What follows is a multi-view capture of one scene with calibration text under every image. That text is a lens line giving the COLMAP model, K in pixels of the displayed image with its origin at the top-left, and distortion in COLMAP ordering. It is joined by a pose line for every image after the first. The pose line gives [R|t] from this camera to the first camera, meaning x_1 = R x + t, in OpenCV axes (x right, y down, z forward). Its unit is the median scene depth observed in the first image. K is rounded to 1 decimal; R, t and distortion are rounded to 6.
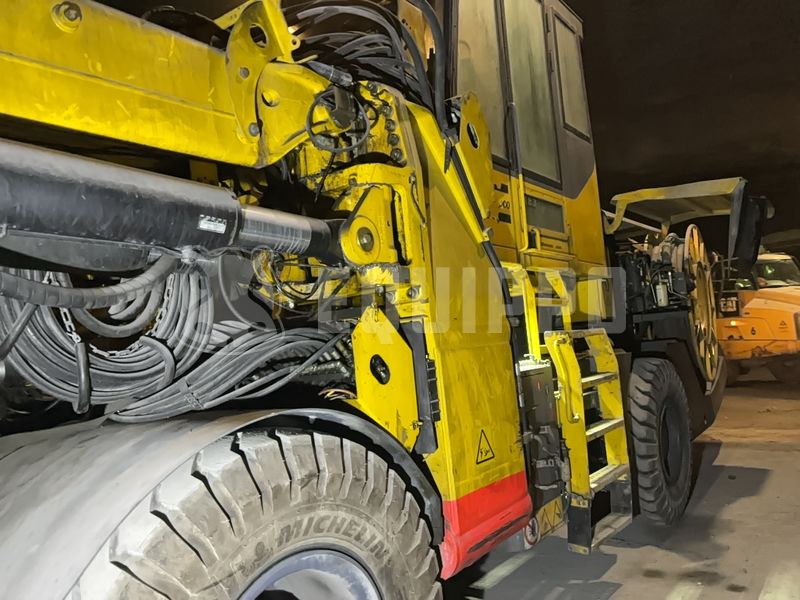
lens RADIAL K [[606.3, 0, 402.2], [0, 606.3, 304.0], [0, 0, 1]] dist [0.056199, -0.065823]
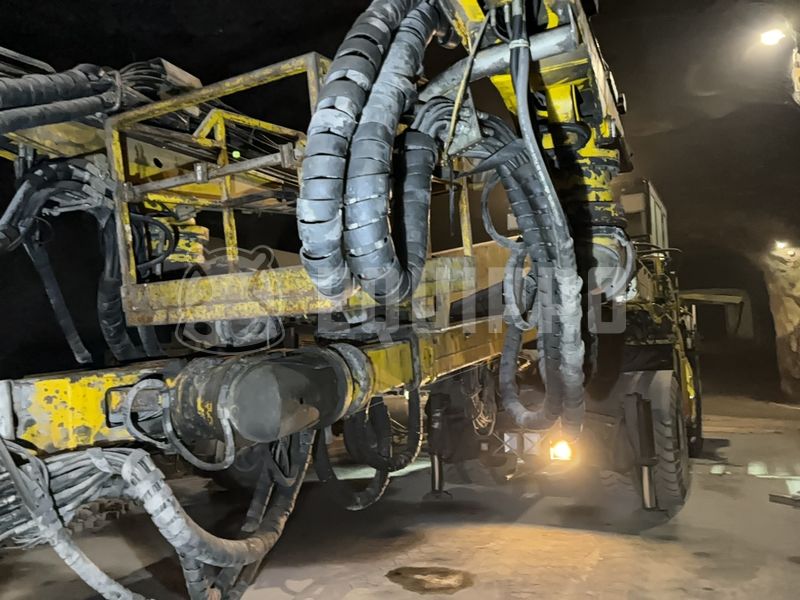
lens RADIAL K [[606.3, 0, 402.2], [0, 606.3, 304.0], [0, 0, 1]] dist [0.056199, -0.065823]
pose [[0.988178, 0.076395, 0.132919, -0.879038], [-0.071029, 0.996474, -0.044660, 0.015443], [-0.135862, 0.034691, 0.990120, -0.966871]]
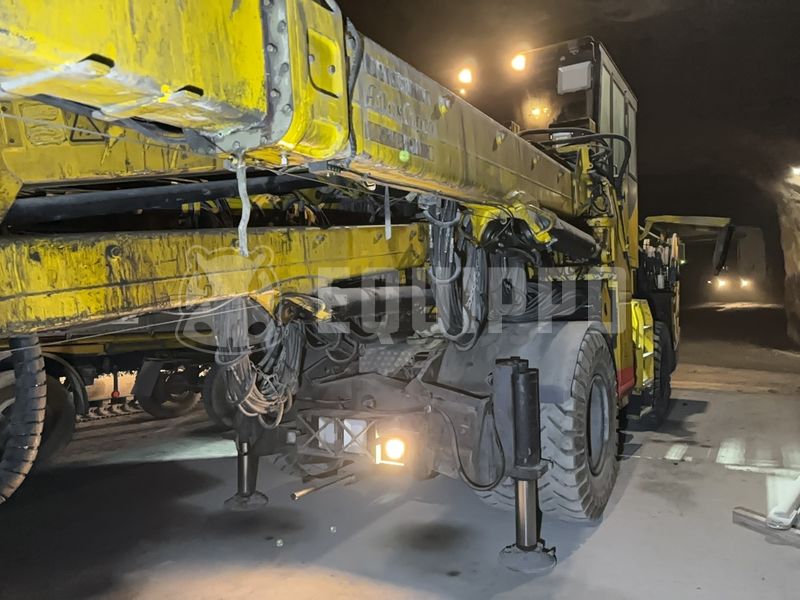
lens RADIAL K [[606.3, 0, 402.2], [0, 606.3, 304.0], [0, 0, 1]] dist [0.056199, -0.065823]
pose [[0.989653, 0.073040, 0.123499, -0.457722], [-0.080771, 0.994997, 0.058794, 0.004793], [-0.118587, -0.068161, 0.990601, -0.507718]]
